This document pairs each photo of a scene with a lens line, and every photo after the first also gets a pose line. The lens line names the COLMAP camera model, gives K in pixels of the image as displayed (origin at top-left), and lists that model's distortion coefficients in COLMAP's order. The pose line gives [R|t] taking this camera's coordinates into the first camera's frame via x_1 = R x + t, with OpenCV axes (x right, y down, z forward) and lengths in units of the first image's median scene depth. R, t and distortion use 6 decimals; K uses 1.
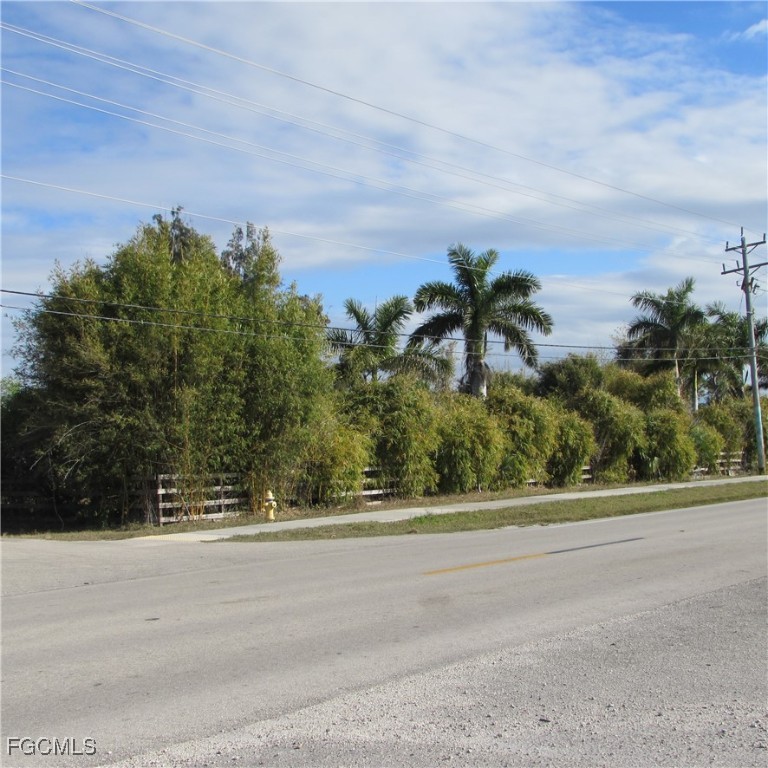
lens RADIAL K [[1160.8, 0, 384.0], [0, 1160.8, 384.0], [0, 0, 1]] dist [-0.045047, 0.005215]
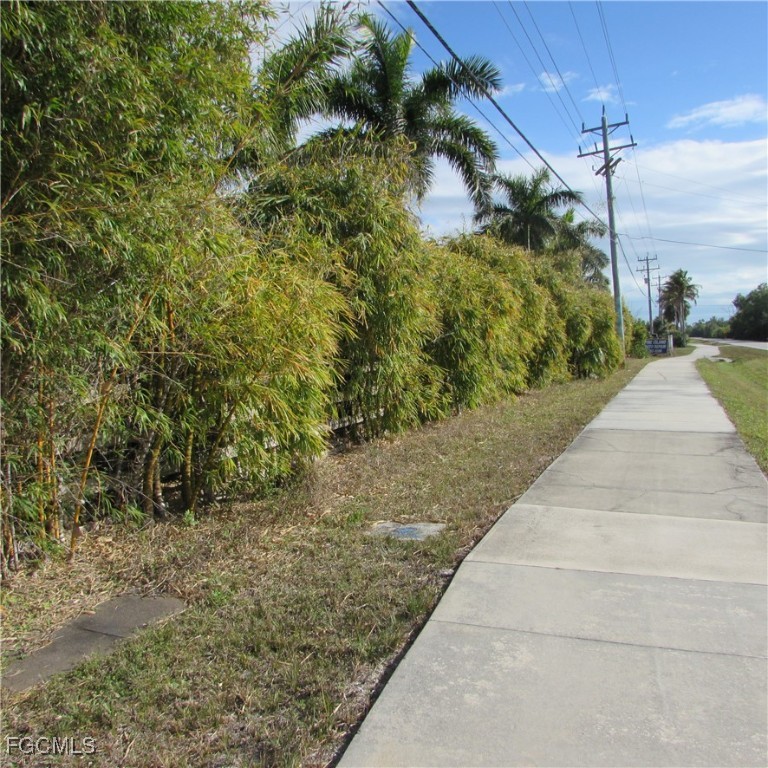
lens RADIAL K [[775.2, 0, 384.0], [0, 775.2, 384.0], [0, 0, 1]] dist [-0.103133, -0.005220]
pose [[0.960402, -0.020502, 0.277862, -0.034271], [-0.006175, 0.995478, 0.094796, 0.030455], [-0.278549, -0.092758, 0.955932, 0.444704]]
